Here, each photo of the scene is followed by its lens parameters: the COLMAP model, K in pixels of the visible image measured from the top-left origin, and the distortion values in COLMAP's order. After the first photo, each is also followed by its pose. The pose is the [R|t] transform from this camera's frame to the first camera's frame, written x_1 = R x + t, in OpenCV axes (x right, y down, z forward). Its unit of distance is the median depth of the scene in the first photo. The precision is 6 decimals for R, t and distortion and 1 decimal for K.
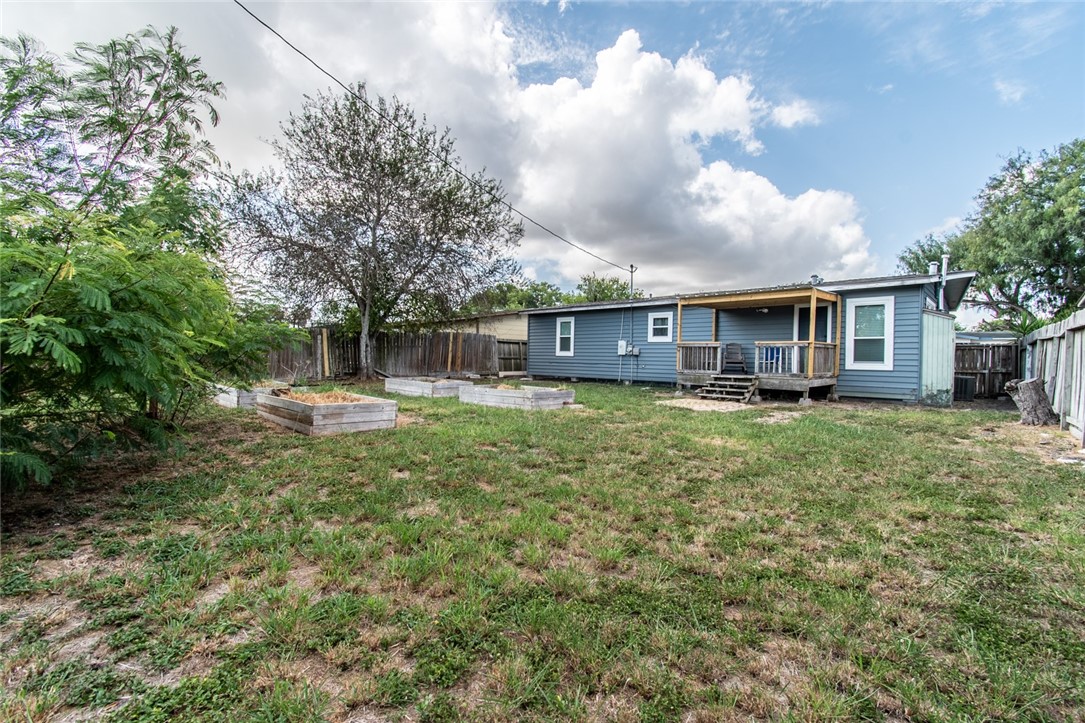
lens RADIAL K [[483.0, 0, 539.1], [0, 483.0, 365.3], [0, 0, 1]] dist [0.005084, -0.000615]
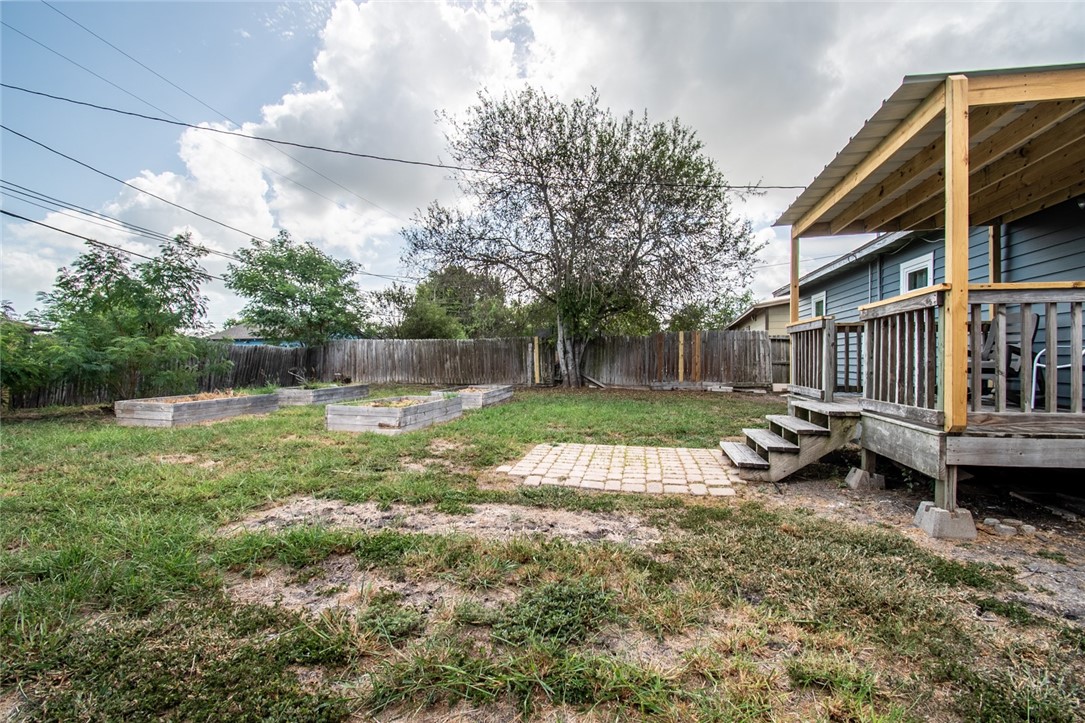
lens RADIAL K [[483.0, 0, 547.1], [0, 483.0, 362.9], [0, 0, 1]] dist [0.005084, -0.000615]
pose [[0.532304, -0.005756, -0.846533, 0.400130], [-0.003656, 0.999952, -0.009098, -0.010284], [0.846545, 0.007938, 0.532258, 0.443773]]
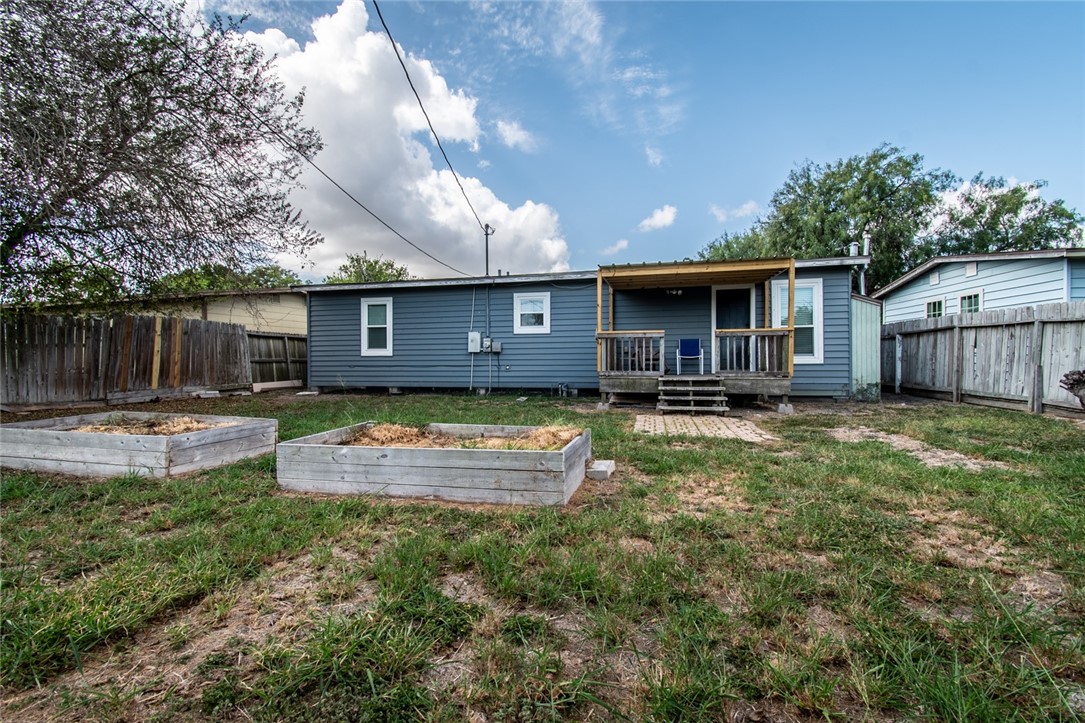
lens RADIAL K [[483.0, 0, 548.0], [0, 483.0, 353.4], [0, 0, 1]] dist [0.005084, -0.000615]
pose [[0.856063, -0.018384, 0.516545, -0.097077], [0.029564, 0.999473, -0.013424, -0.007145], [-0.516026, 0.026763, 0.856155, 0.337300]]
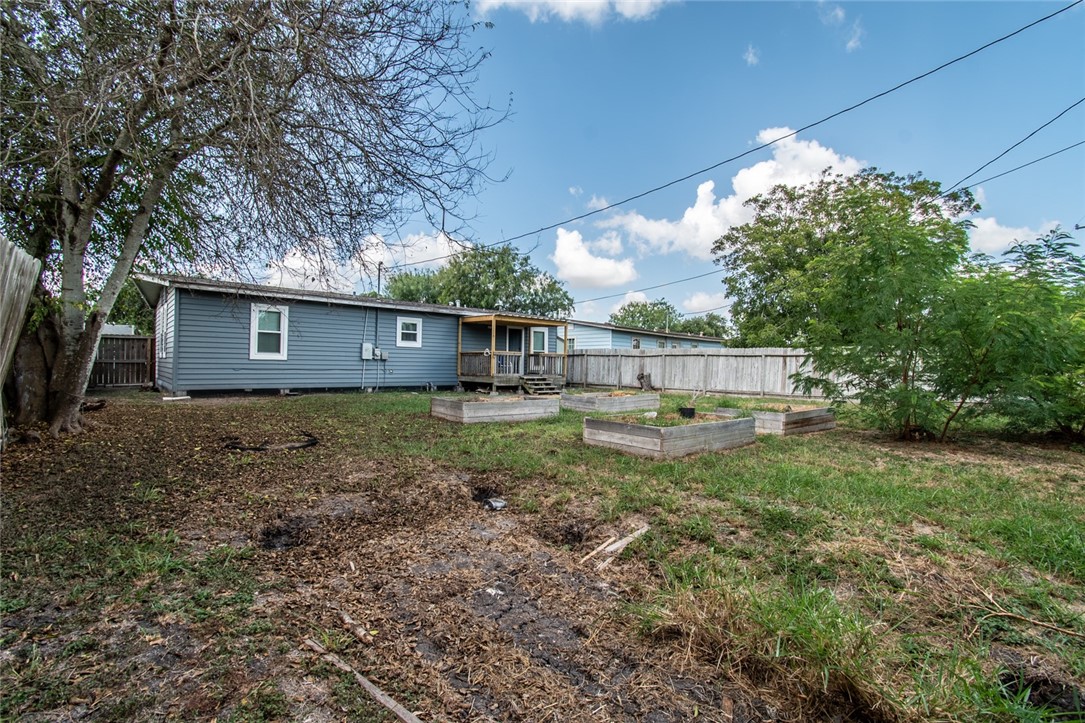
lens RADIAL K [[483.0, 0, 540.2], [0, 483.0, 362.0], [0, 0, 1]] dist [0.005084, -0.000615]
pose [[0.063149, -0.010166, 0.997952, -0.683735], [-0.000859, 0.999947, 0.010240, -0.024901], [-0.998004, -0.001504, 0.063137, 0.611007]]
